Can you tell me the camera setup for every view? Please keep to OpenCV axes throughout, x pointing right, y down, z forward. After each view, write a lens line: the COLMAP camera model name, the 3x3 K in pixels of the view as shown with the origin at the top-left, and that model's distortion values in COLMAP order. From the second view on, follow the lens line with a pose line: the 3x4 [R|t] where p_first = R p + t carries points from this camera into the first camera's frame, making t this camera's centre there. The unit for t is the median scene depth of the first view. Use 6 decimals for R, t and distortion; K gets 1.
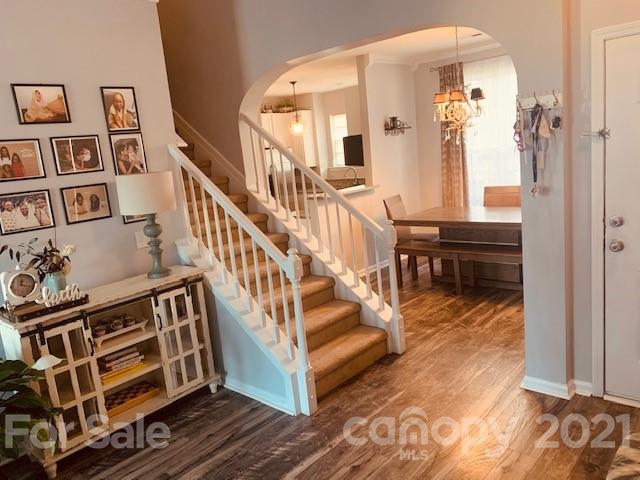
lens RADIAL K [[482.1, 0, 320.0], [0, 482.1, 240.0], [0, 0, 1]] dist [0.096196, -0.169086]
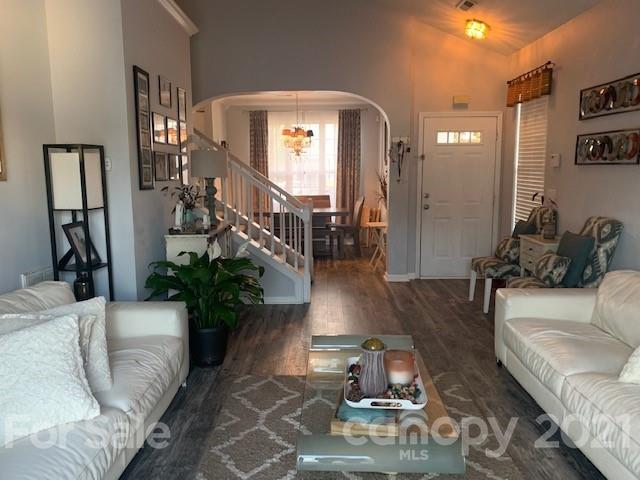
lens RADIAL K [[482.1, 0, 320.0], [0, 482.1, 240.0], [0, 0, 1]] dist [0.096196, -0.169086]
pose [[0.743969, 0.002677, 0.668209, -0.819748], [0.056028, 0.996221, -0.066371, 0.185465], [-0.665861, 0.086816, 0.741007, -0.216951]]
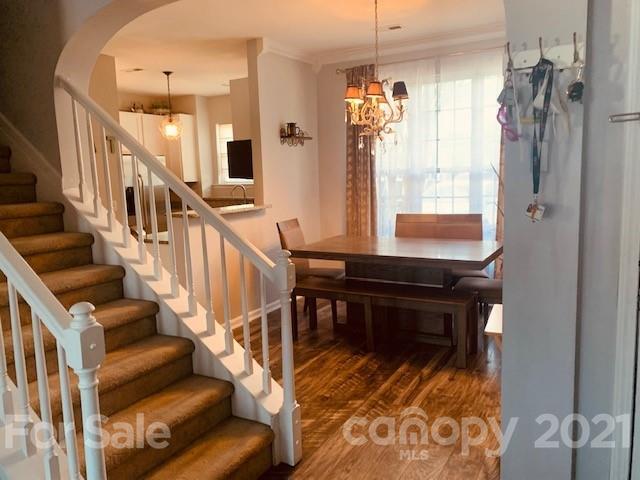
lens RADIAL K [[485.8, 0, 320.0], [0, 485.8, 240.0], [0, 0, 1]] dist [0.038963, -0.050588]
pose [[0.975282, 0.038819, 0.217526, 0.045142], [-0.025827, 0.997726, -0.062258, -0.014625], [-0.219448, 0.055101, 0.974067, 0.323549]]
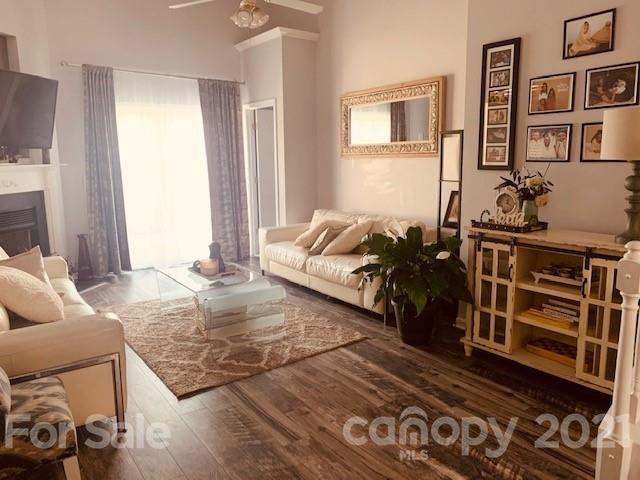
lens RADIAL K [[485.8, 0, 320.0], [0, 485.8, 240.0], [0, 0, 1]] dist [0.038963, -0.050588]
pose [[-0.211079, 0.268418, -0.939892, 0.407371], [-0.142728, 0.942787, 0.301299, -0.075886], [0.966992, 0.197747, -0.160692, 0.498584]]
